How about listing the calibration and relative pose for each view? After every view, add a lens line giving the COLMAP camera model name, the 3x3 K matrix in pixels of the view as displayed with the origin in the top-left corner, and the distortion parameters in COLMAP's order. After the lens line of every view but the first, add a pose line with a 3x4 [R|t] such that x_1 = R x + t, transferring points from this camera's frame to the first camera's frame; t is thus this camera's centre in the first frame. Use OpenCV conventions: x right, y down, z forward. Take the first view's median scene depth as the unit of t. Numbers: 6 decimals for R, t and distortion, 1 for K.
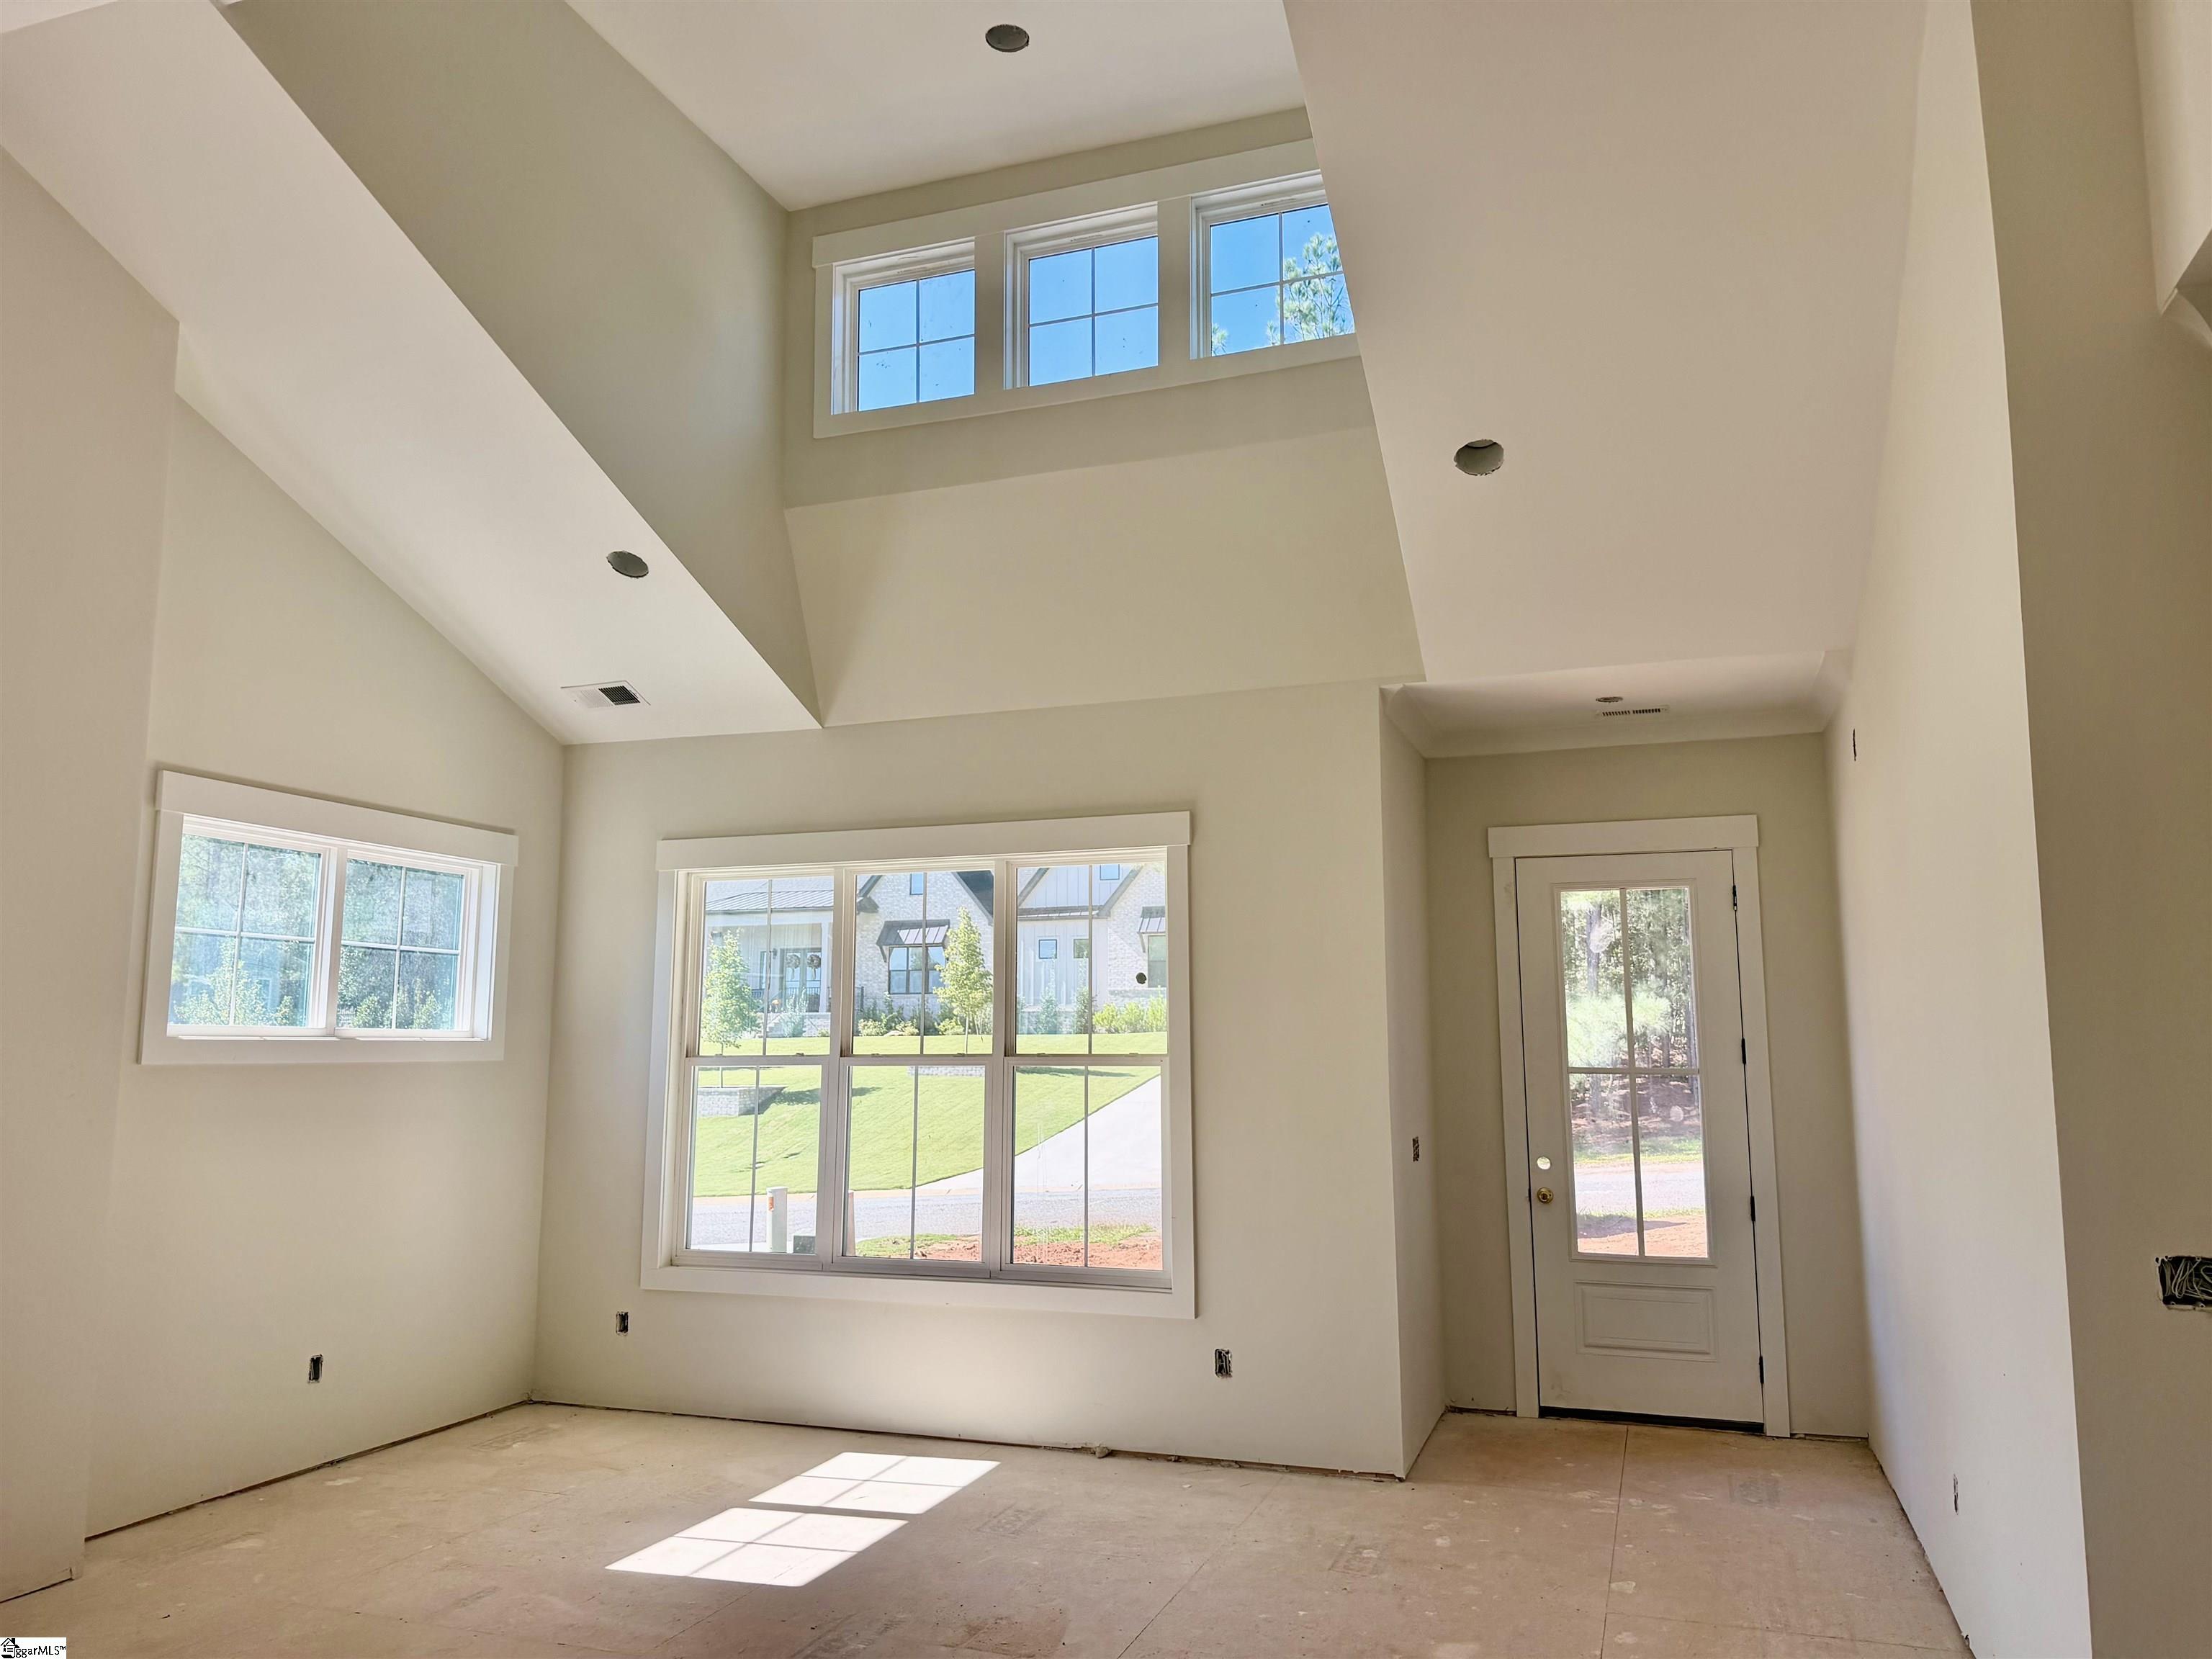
lens RADIAL K [[1579.0, 0, 1106.0], [0, 1579.0, 829.5], [0, 0, 1]] dist [0.082799, -0.114111]
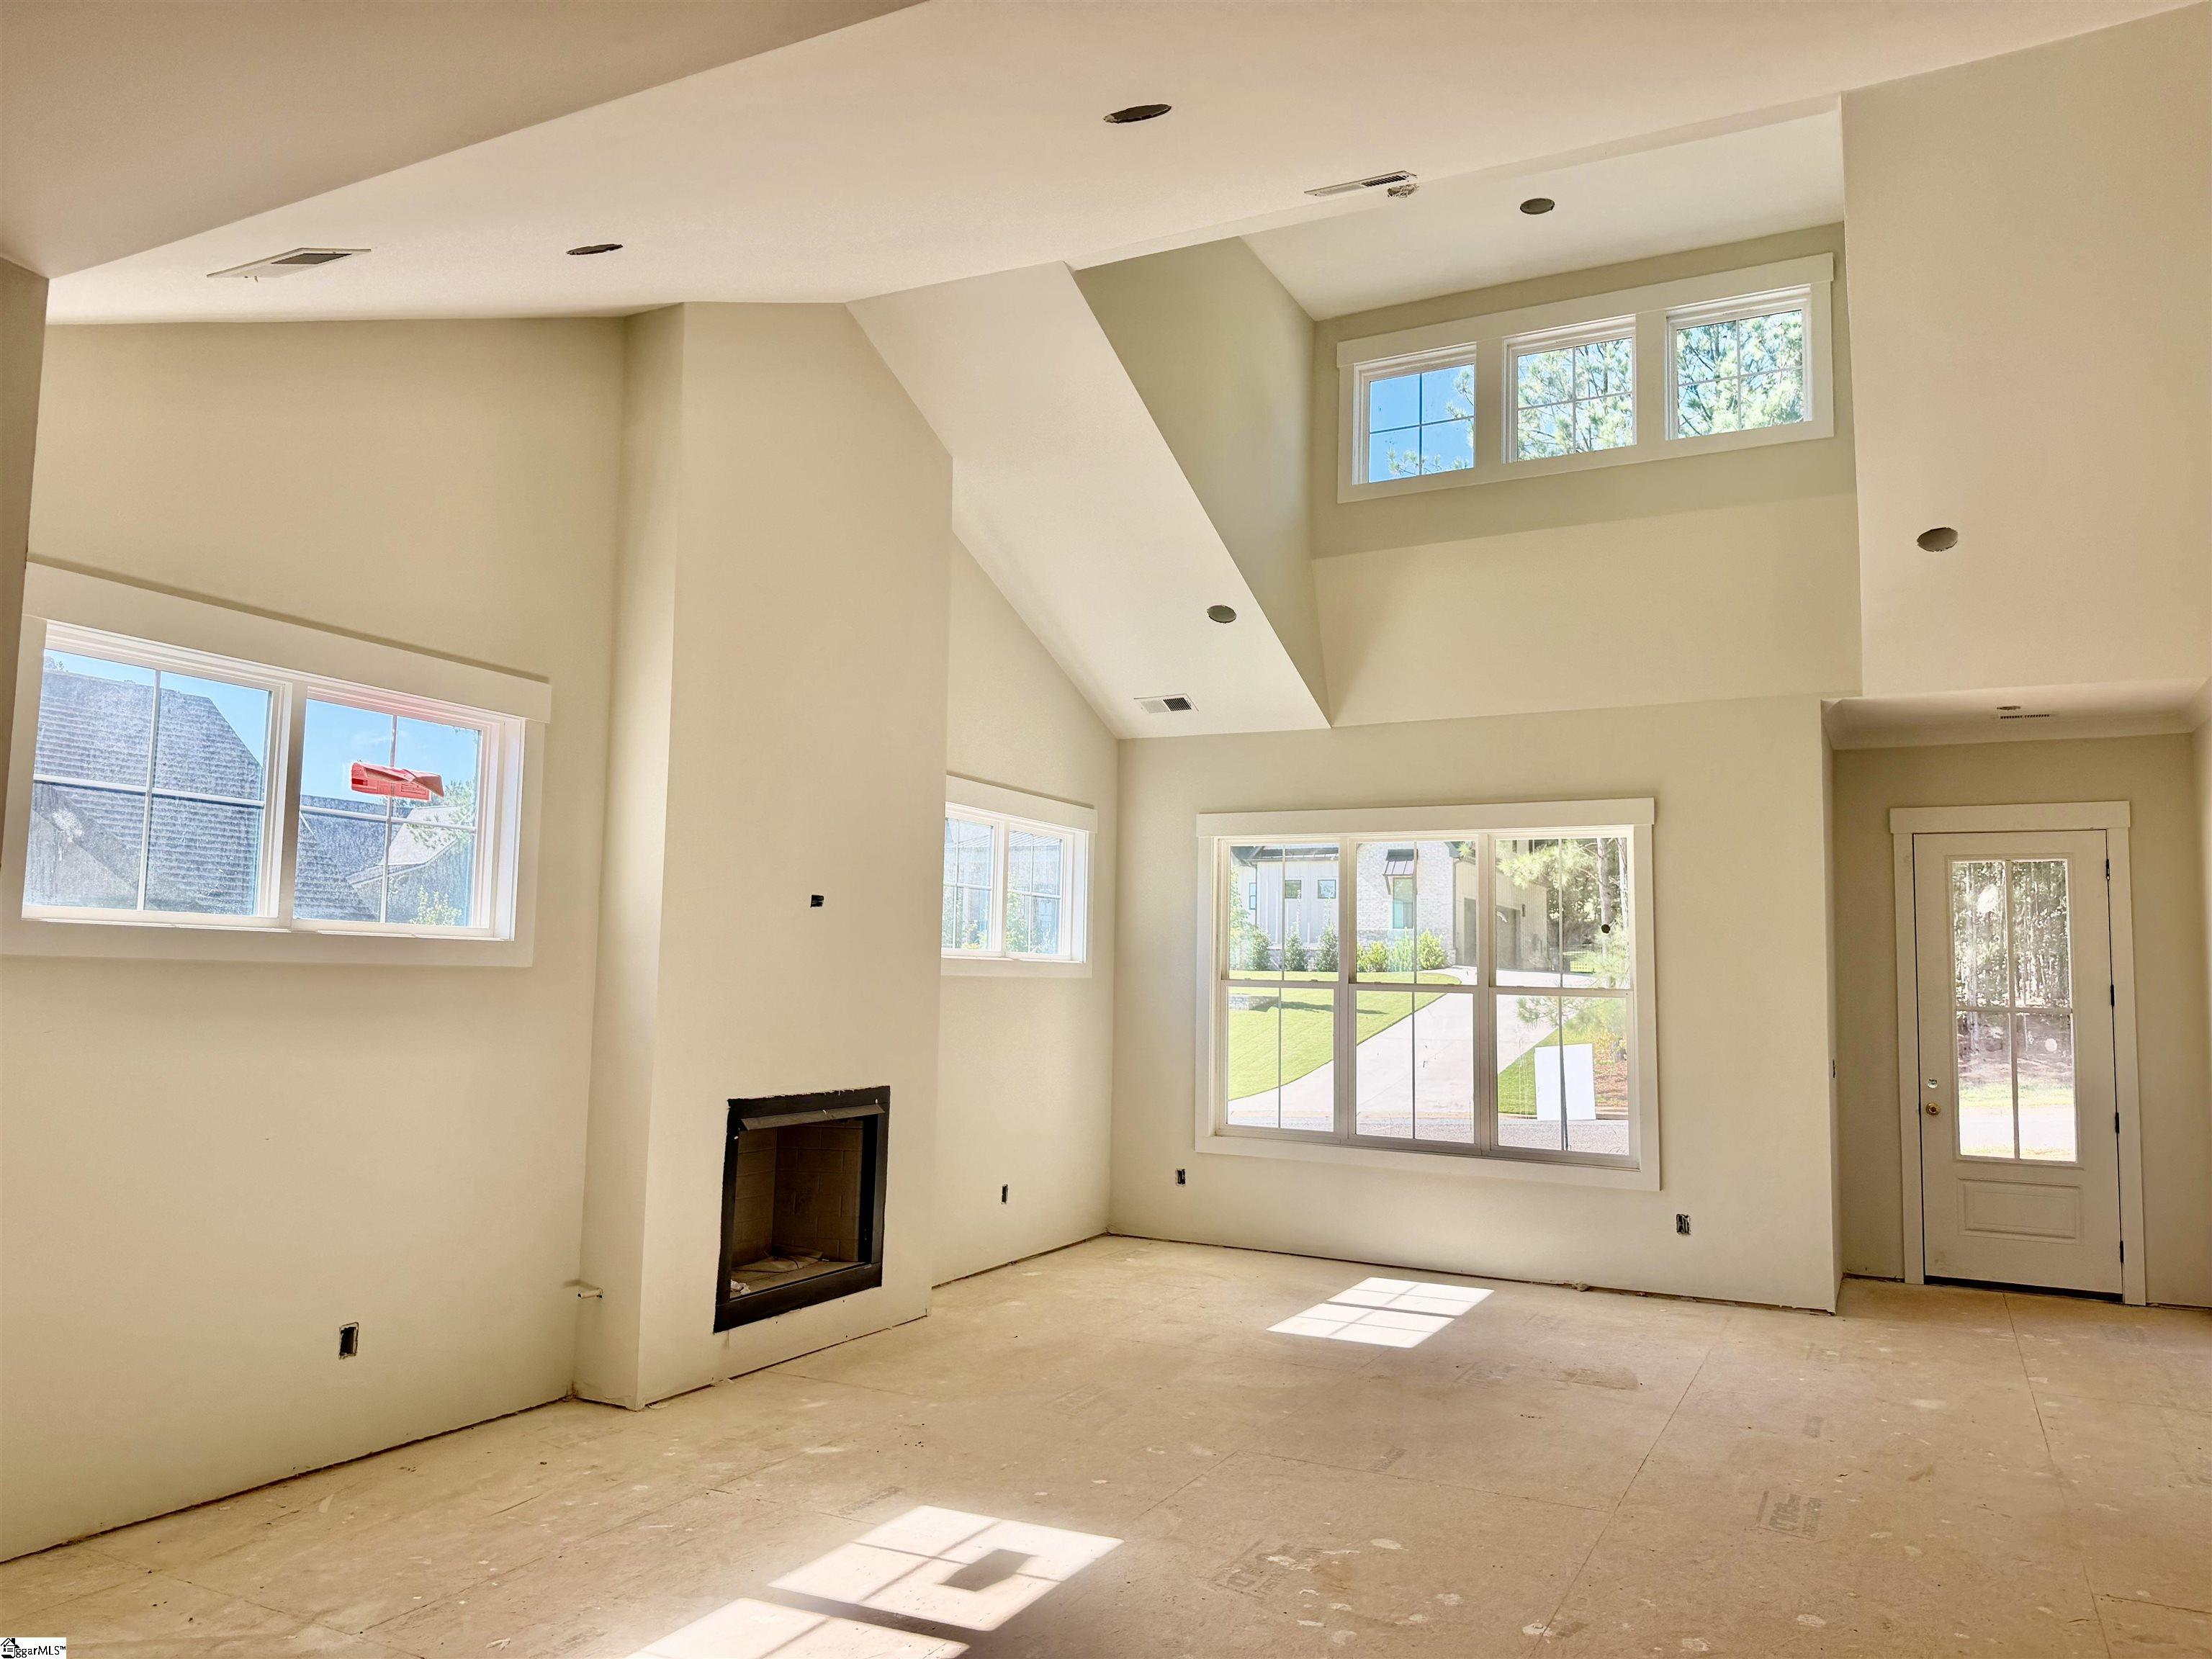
lens RADIAL K [[1544.8, 0, 1091.7], [0, 1544.8, 831.7], [0, 0, 1]] dist [0.080507, -0.104035]
pose [[0.990776, 0.009626, -0.135169, -0.209947], [-0.003550, 0.998975, 0.045120, -0.036836], [0.135464, -0.044224, 0.989795, -0.281197]]
